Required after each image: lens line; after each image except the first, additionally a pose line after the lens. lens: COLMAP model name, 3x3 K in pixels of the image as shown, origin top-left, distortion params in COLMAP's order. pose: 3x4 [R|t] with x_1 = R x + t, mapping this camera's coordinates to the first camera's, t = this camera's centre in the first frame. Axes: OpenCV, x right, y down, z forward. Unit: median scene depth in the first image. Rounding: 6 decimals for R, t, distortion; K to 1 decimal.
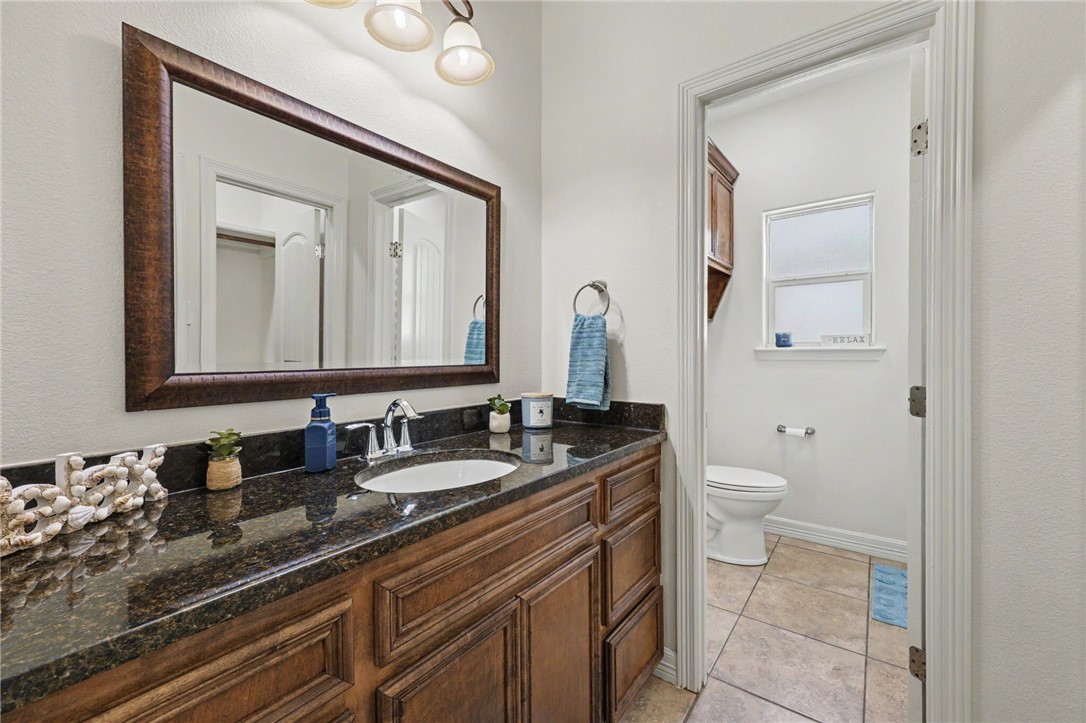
lens RADIAL K [[445.4, 0, 542.8], [0, 445.4, 356.8], [0, 0, 1]] dist [-0.001706, -0.000056]
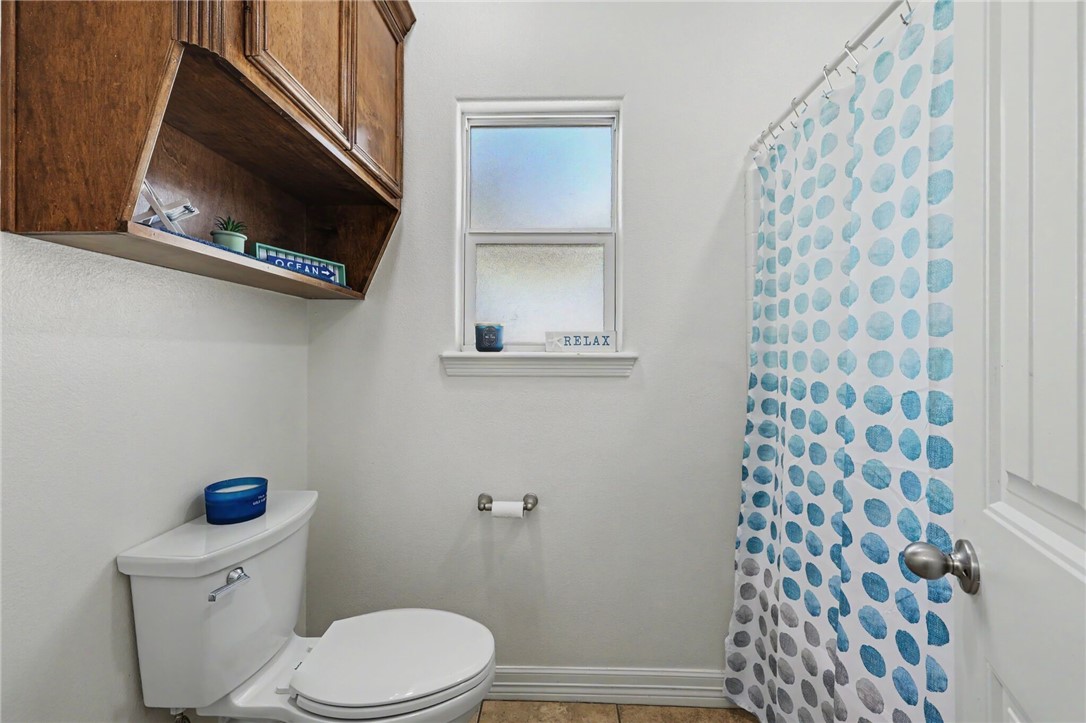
lens RADIAL K [[445.4, 0, 543.1], [0, 445.4, 359.2], [0, 0, 1]] dist [-0.001706, -0.000056]
pose [[0.812505, 0.007310, 0.582909, 0.281243], [-0.003803, 0.999967, -0.007240, -0.008903], [-0.582942, 0.003666, 0.812505, 0.526970]]
